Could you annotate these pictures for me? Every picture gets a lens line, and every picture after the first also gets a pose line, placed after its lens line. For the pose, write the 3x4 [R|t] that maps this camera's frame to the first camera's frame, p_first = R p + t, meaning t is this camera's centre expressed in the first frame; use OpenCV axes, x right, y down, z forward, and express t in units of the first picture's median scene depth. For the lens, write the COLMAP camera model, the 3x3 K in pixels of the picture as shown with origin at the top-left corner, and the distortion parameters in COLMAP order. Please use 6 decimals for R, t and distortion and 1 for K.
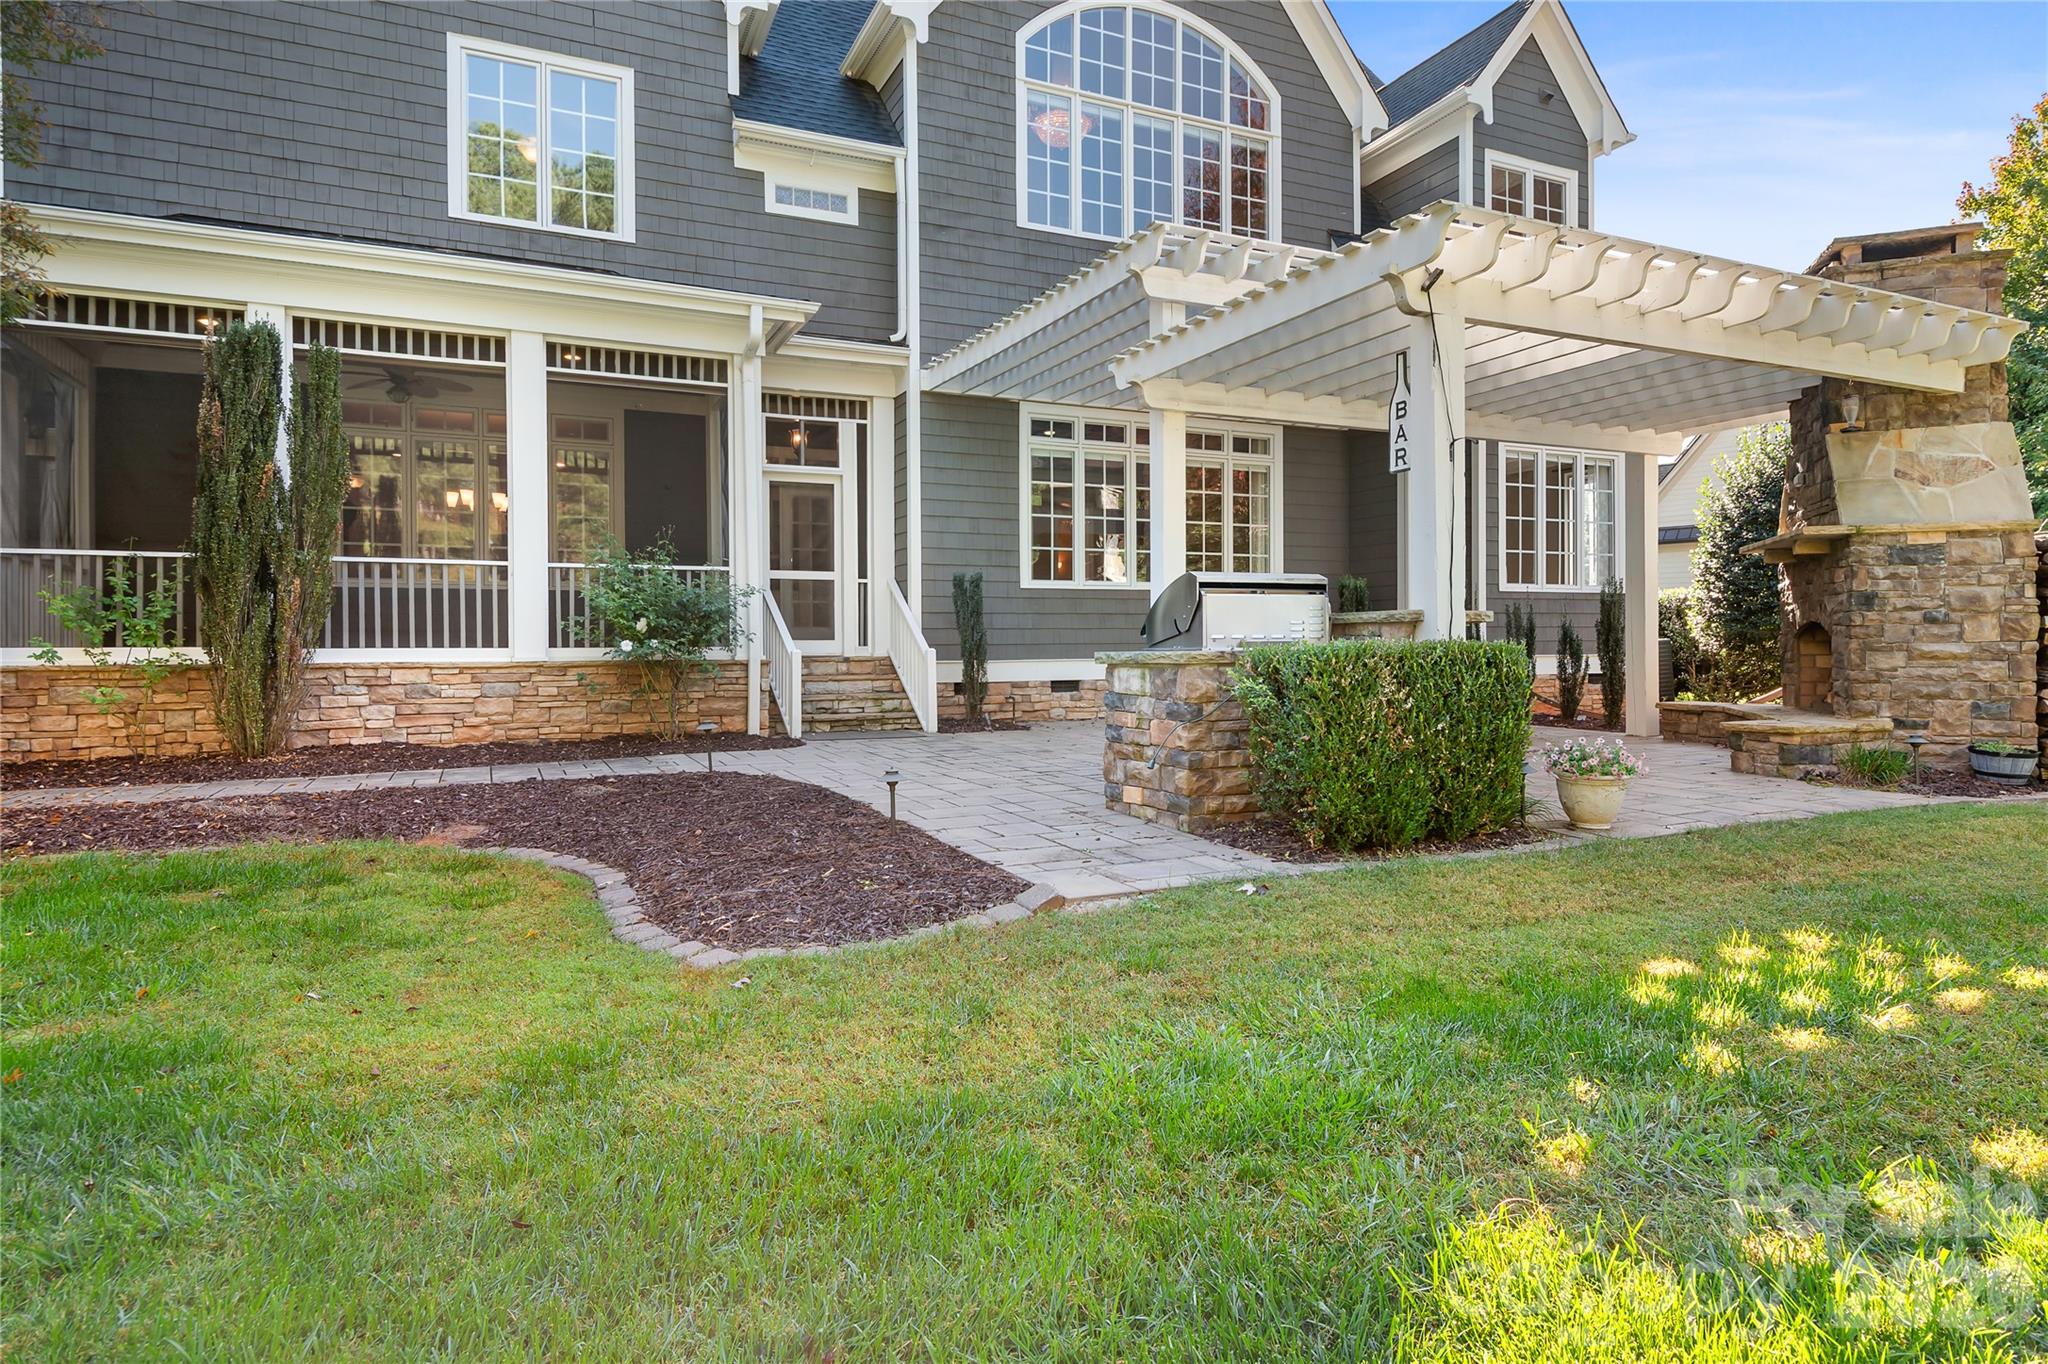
lens RADIAL K [[1112.8, 0, 1029.8], [0, 1112.8, 642.9], [0, 0, 1]] dist [0.003363, -0.002379]
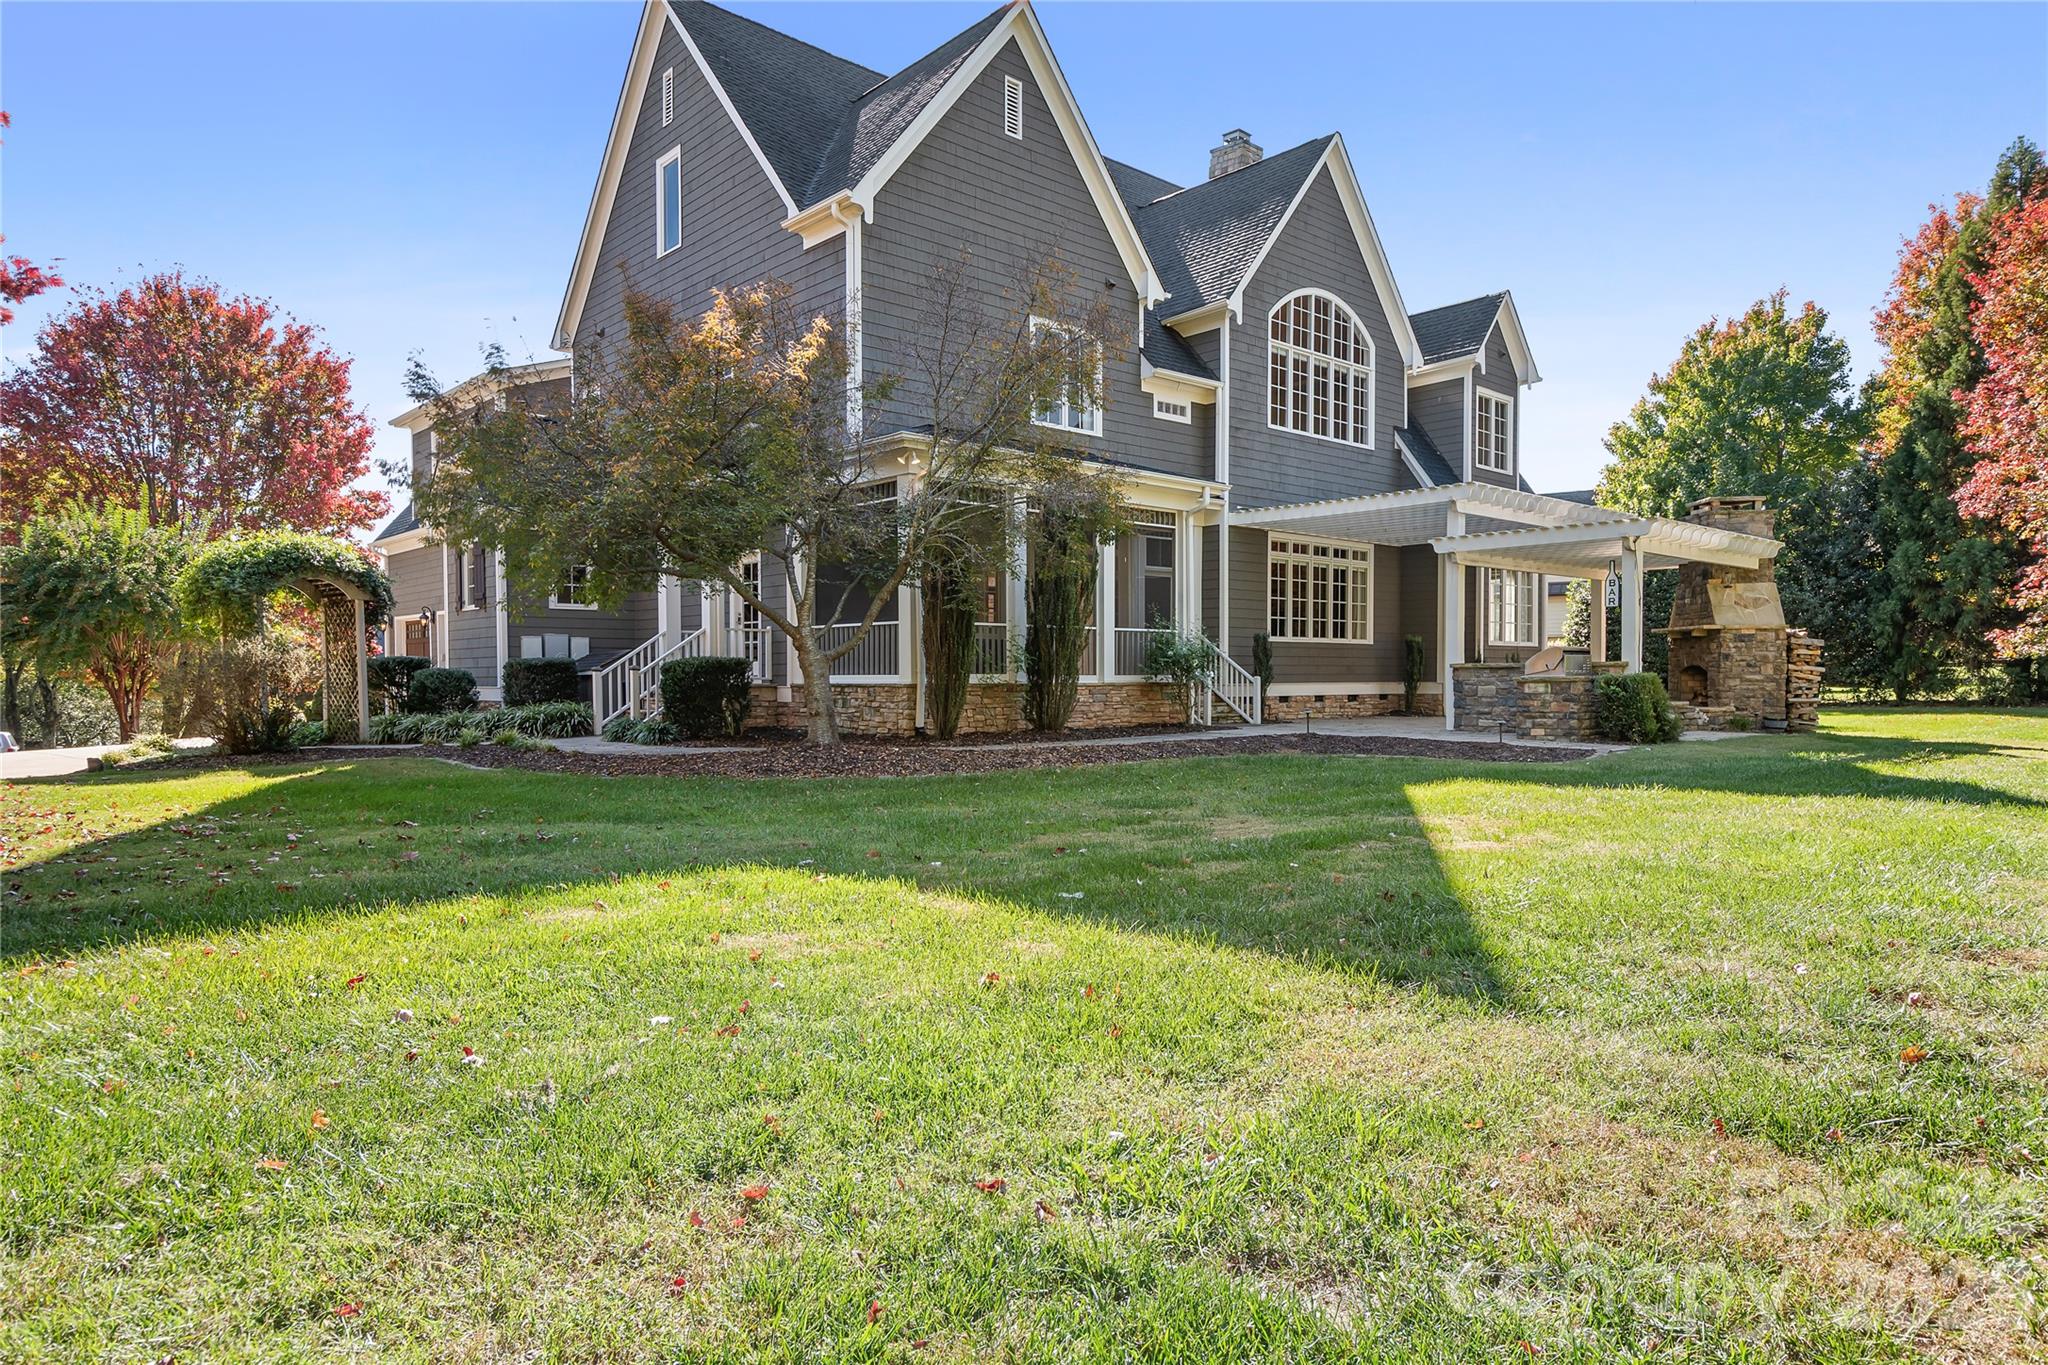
lens RADIAL K [[1188.6, 0, 1021.7], [0, 1188.6, 682.9], [0, 0, 1]] dist [0.018325, 0.000354]
pose [[0.958175, 0.001671, 0.286179, -0.928420], [-0.004366, 0.999952, 0.008780, 0.000915], [-0.286150, -0.009662, 0.958136, -0.663266]]
